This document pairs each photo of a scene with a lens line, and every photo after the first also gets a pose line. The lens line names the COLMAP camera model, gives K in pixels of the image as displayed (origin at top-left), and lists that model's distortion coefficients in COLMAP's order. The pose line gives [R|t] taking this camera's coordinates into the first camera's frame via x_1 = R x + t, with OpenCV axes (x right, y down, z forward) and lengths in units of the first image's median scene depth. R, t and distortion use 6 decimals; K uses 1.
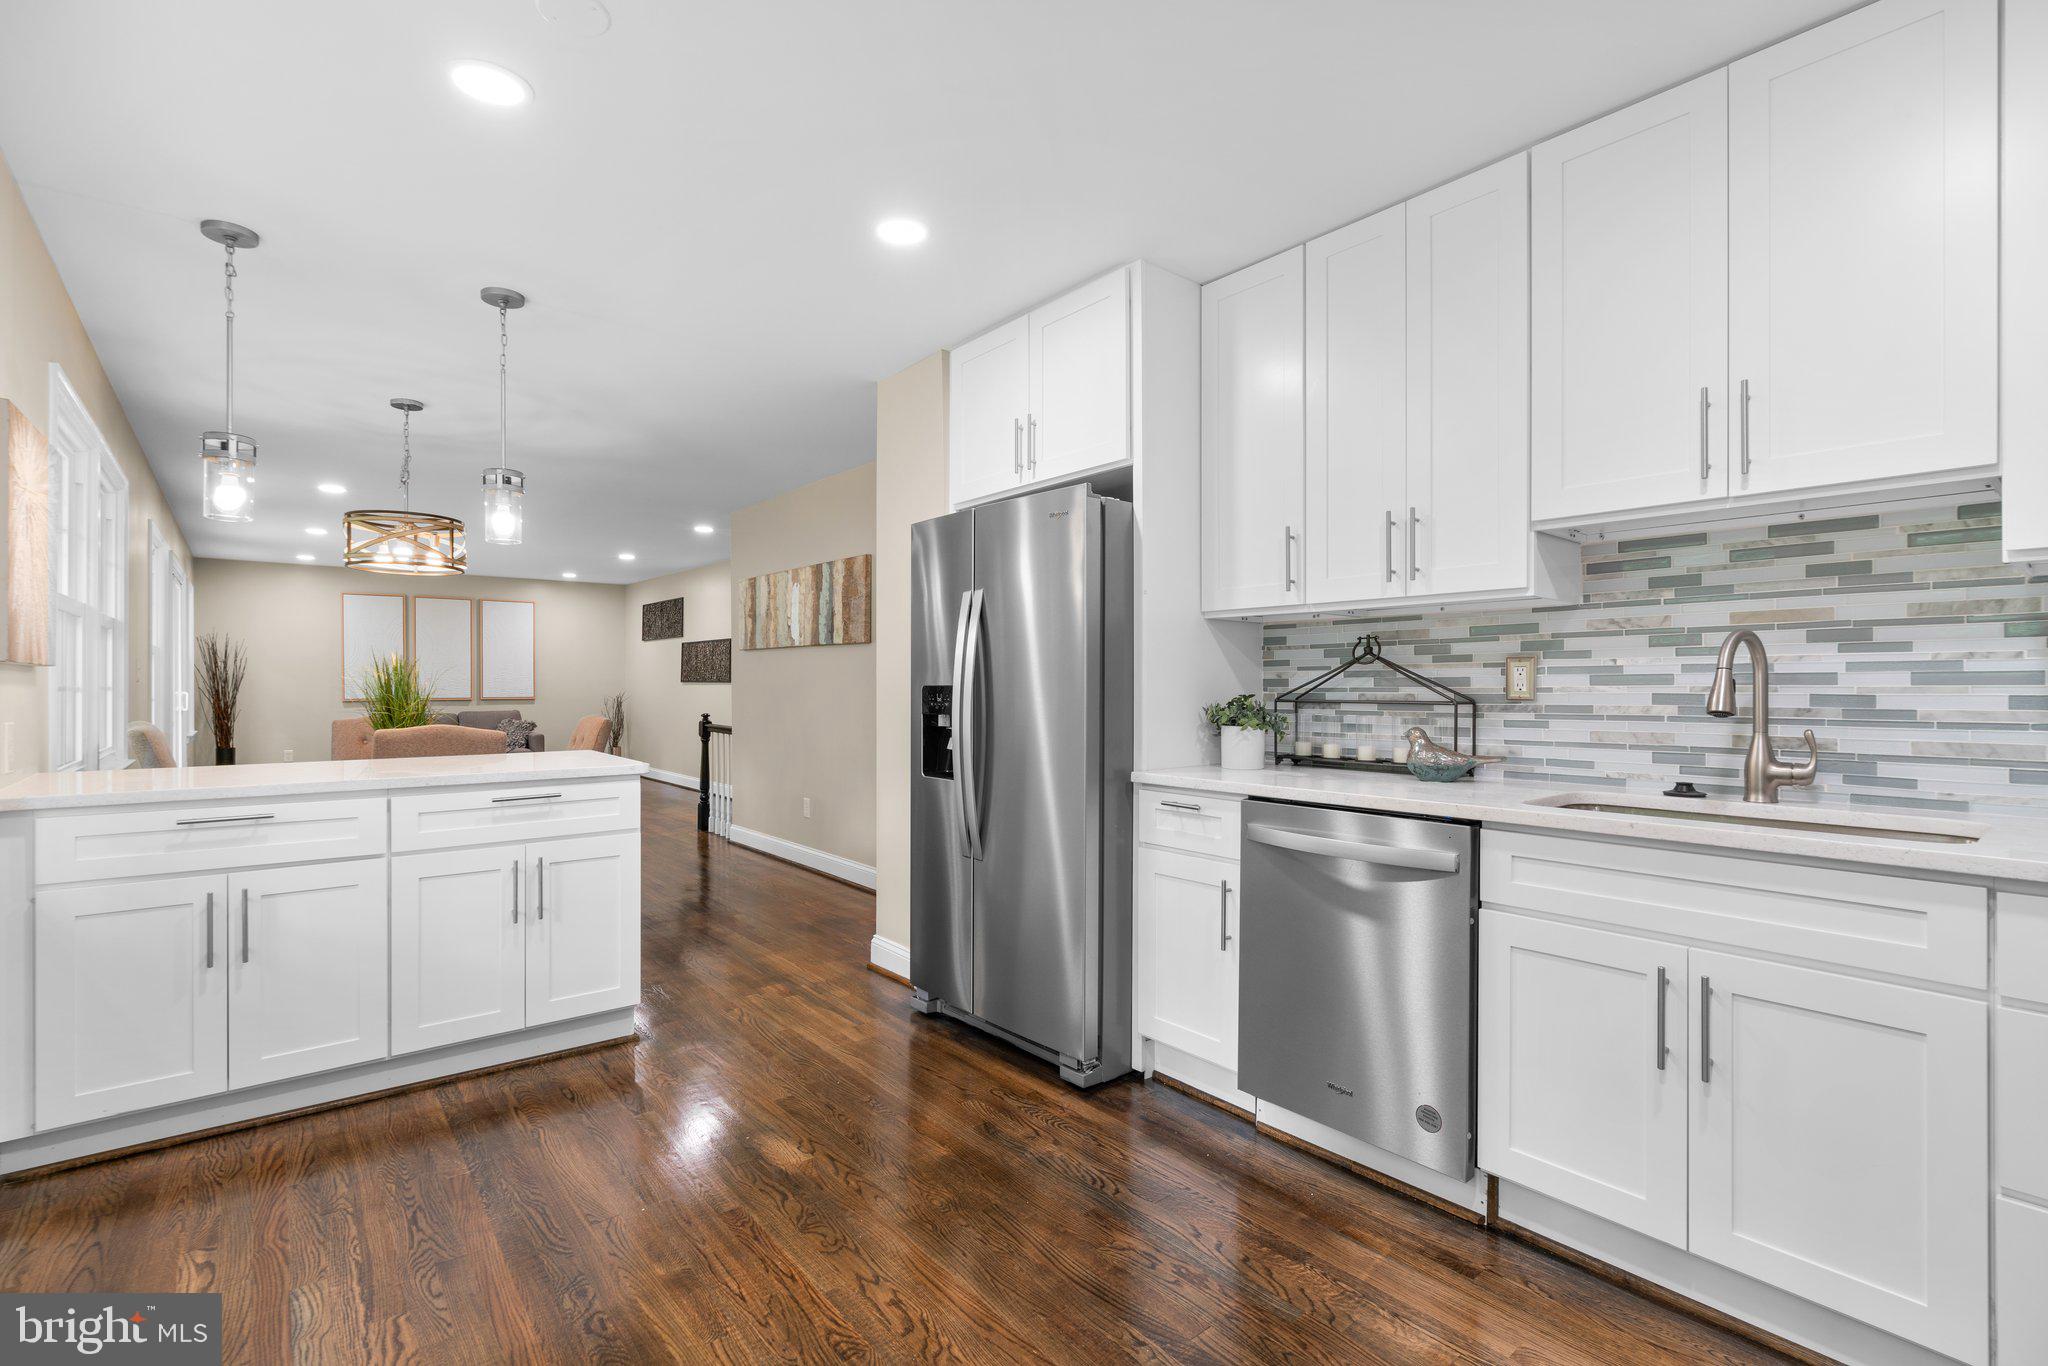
lens RADIAL K [[917.9, 0, 1003.6], [0, 917.9, 686.4], [0, 0, 1]] dist [-0.014465, 0.007127]
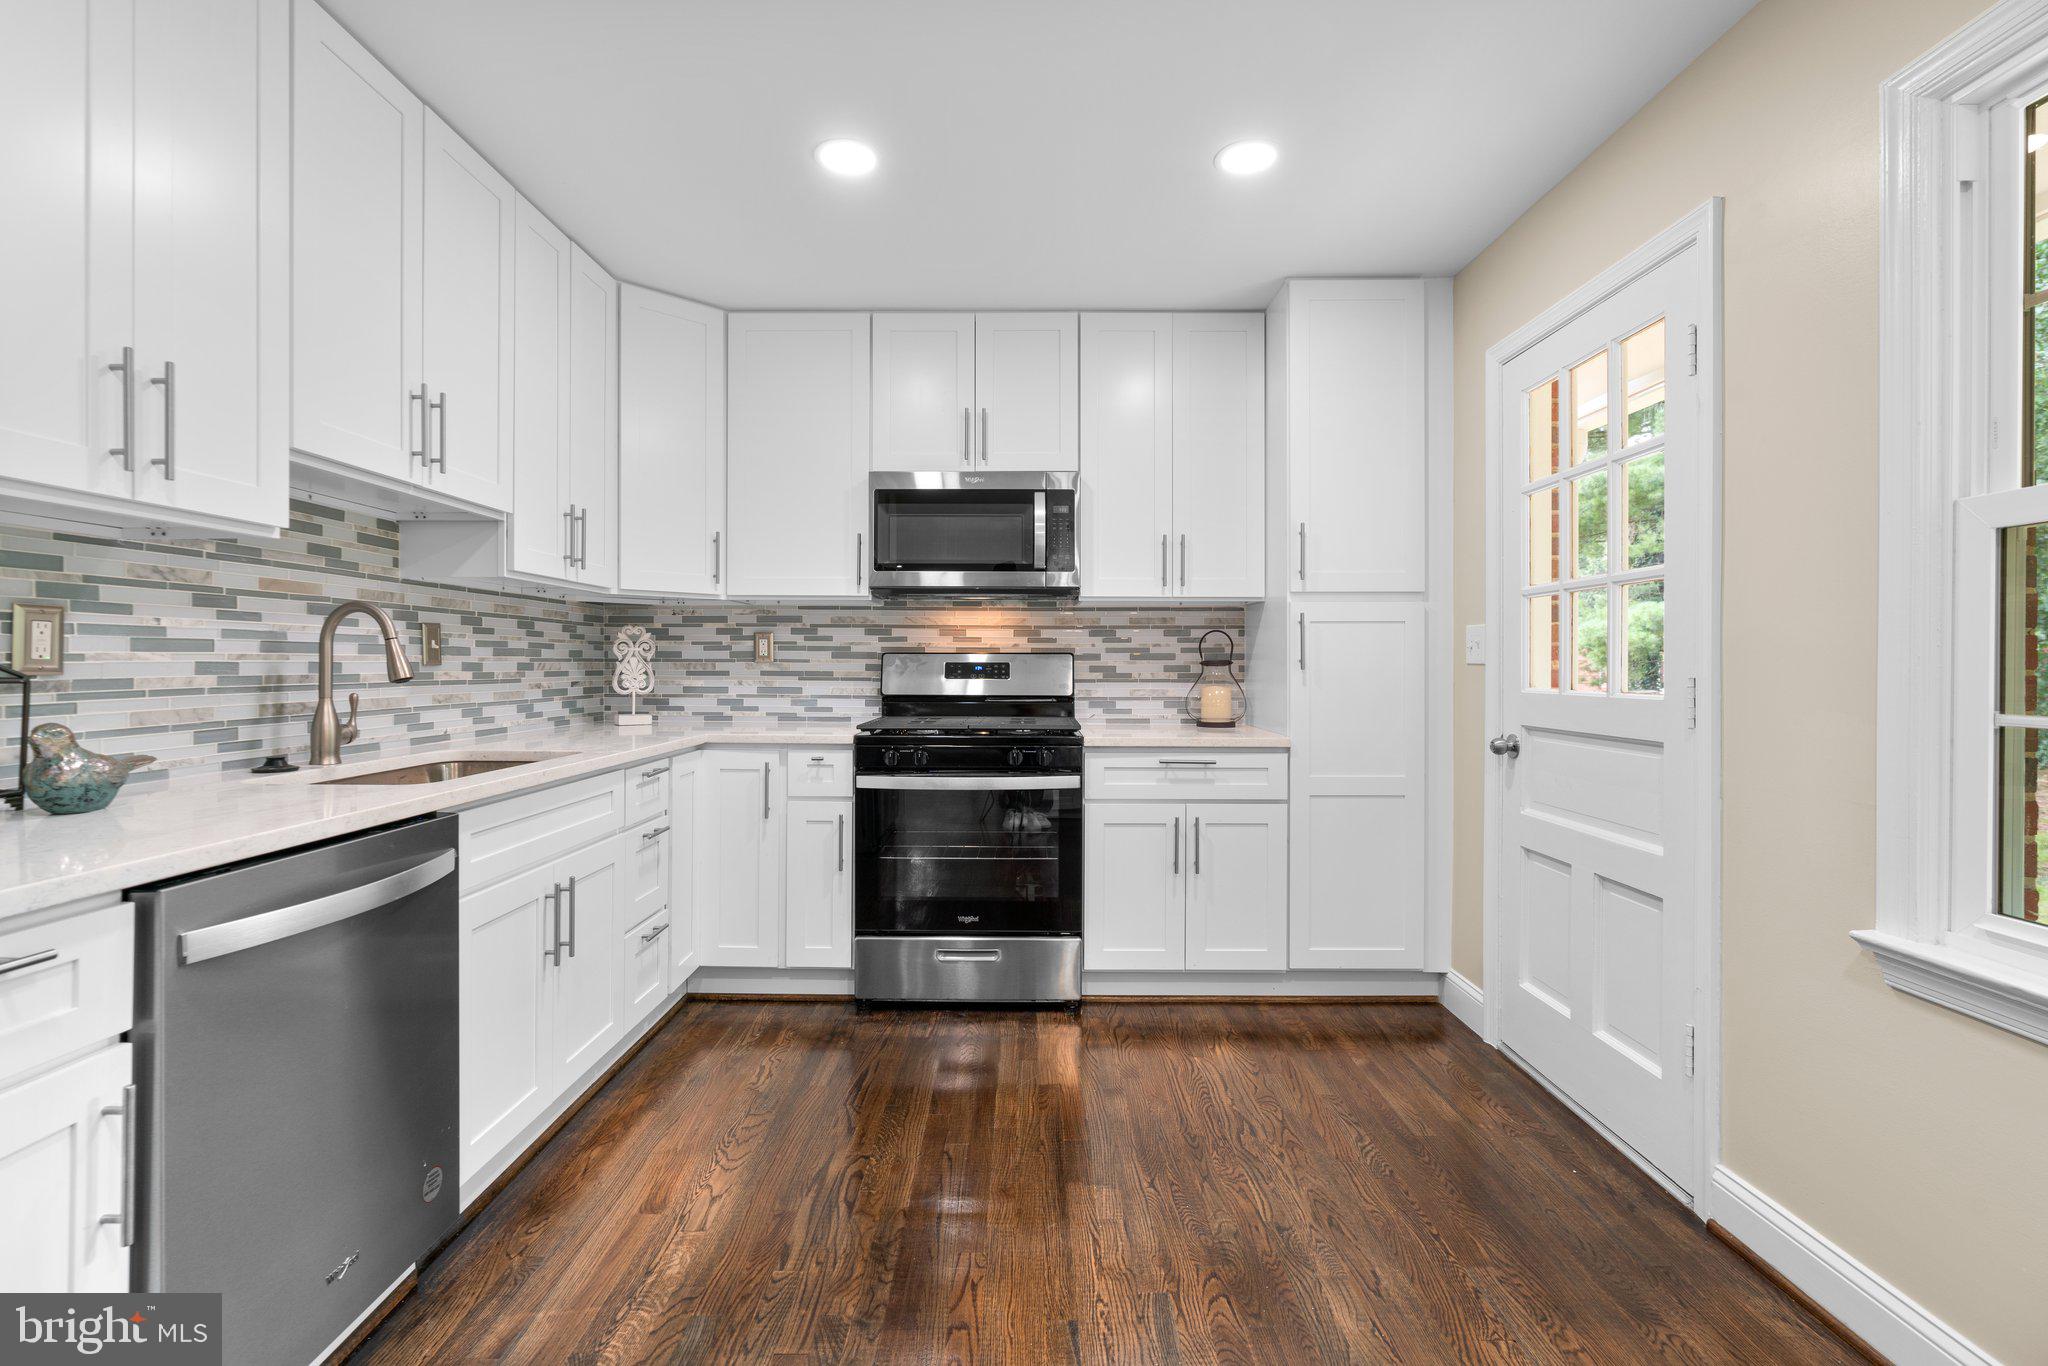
lens RADIAL K [[913.7, 0, 1018.7], [0, 913.7, 664.3], [0, 0, 1]] dist [-0.022846, 0.007990]
pose [[-0.776362, -0.004065, 0.630274, -0.333270], [-0.004201, 0.999990, 0.001274, 0.004726], [-0.630273, -0.001659, -0.776372, 0.970491]]
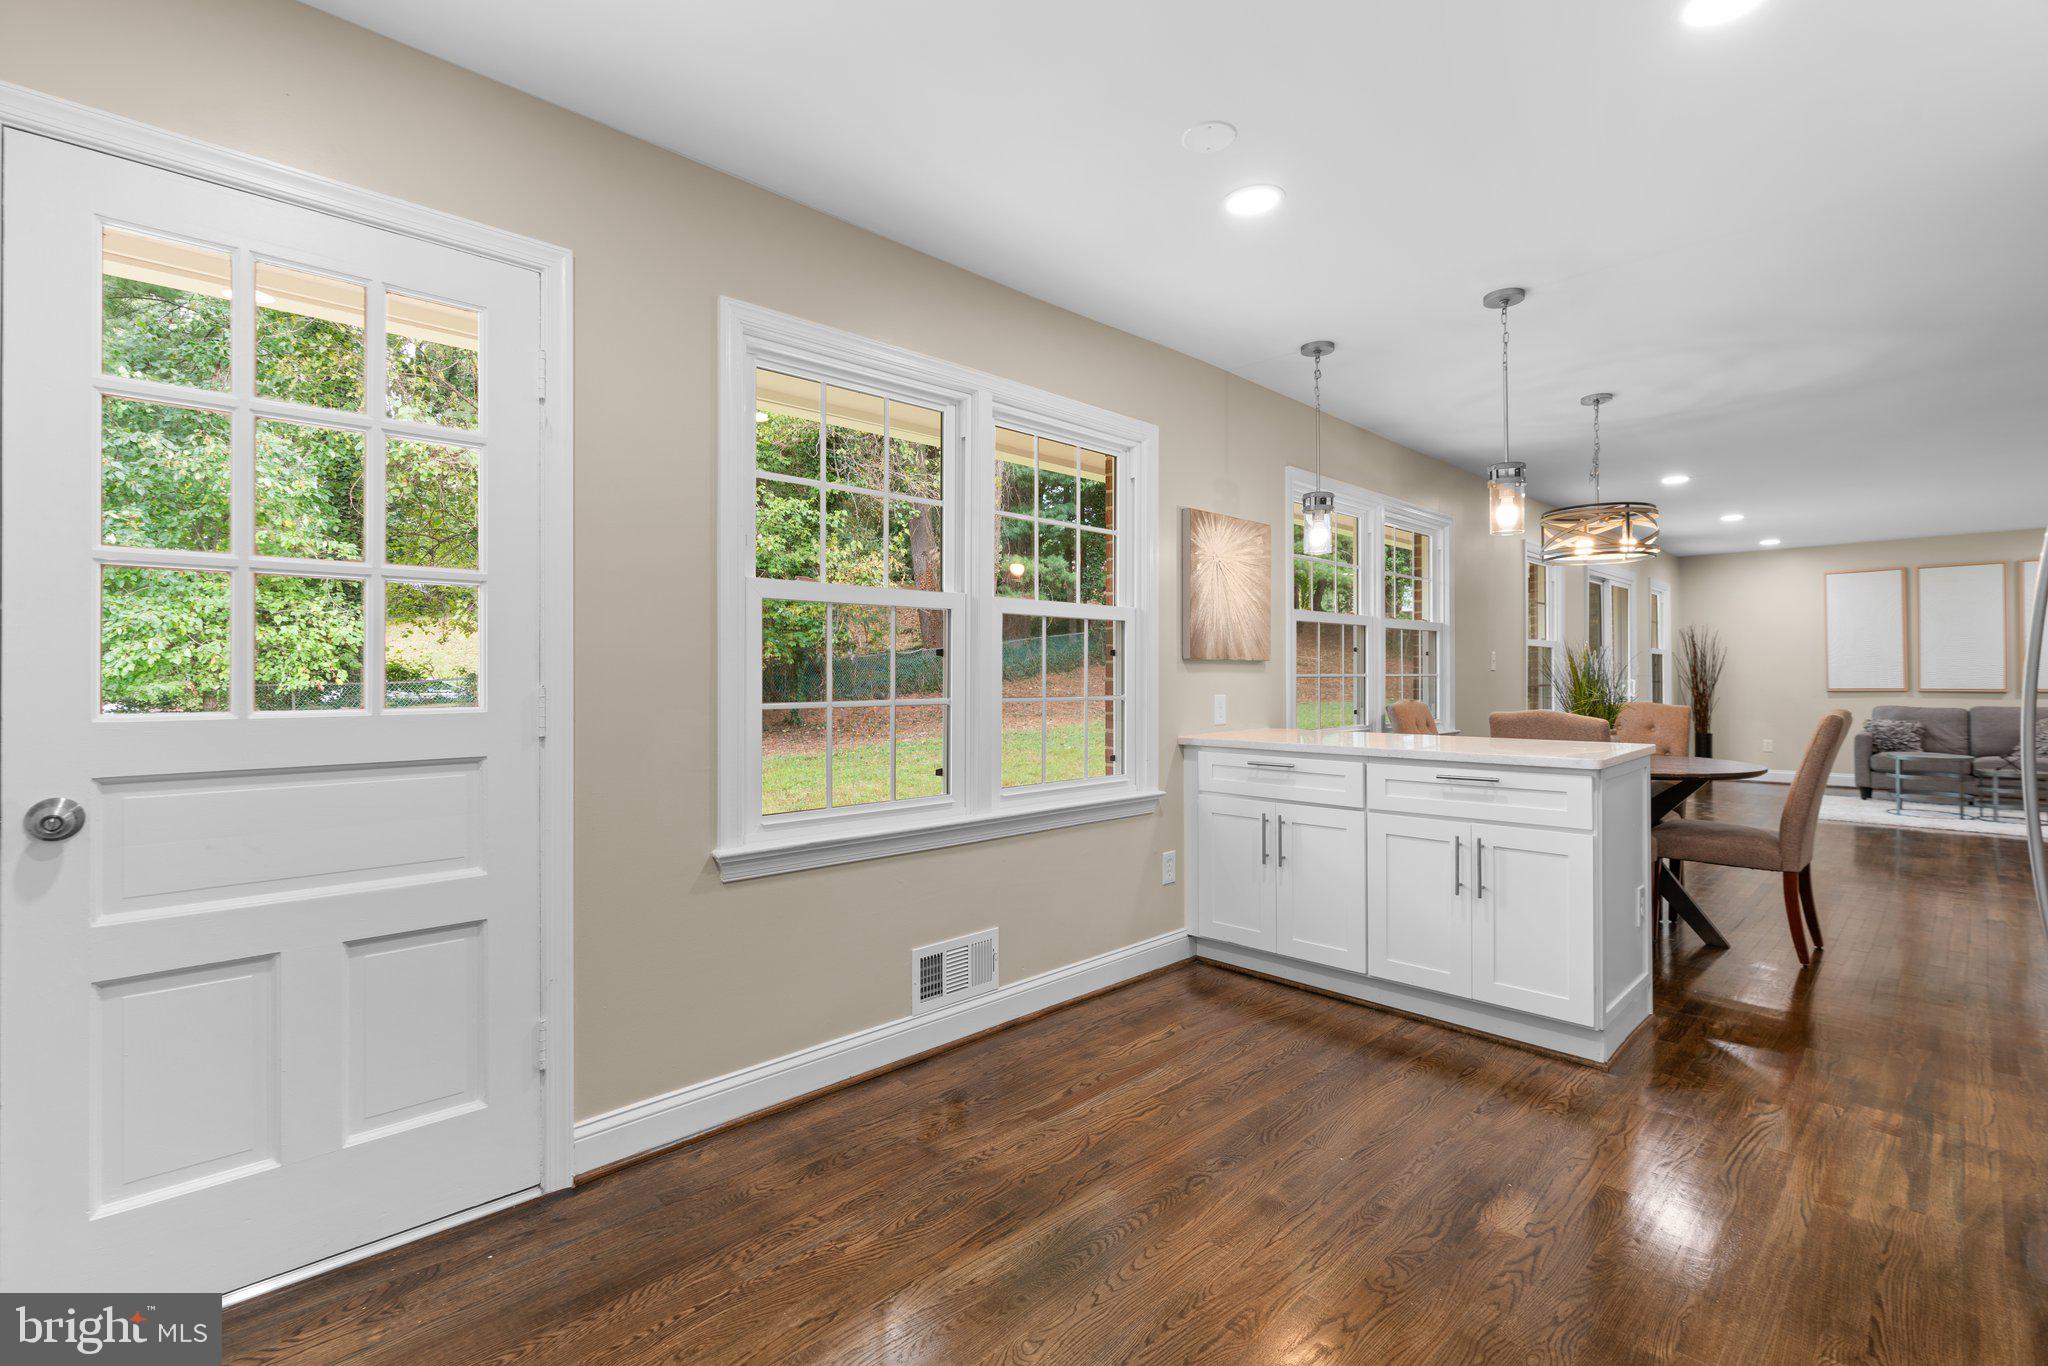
lens RADIAL K [[929.4, 0, 1020.0], [0, 929.4, 671.4], [0, 0, 1]] dist [-0.014200, 0.009057]
pose [[0.094165, -0.004864, -0.995545, 0.503216], [0.000182, 0.999988, -0.004868, 0.004117], [0.995557, 0.000277, 0.094165, 0.400728]]
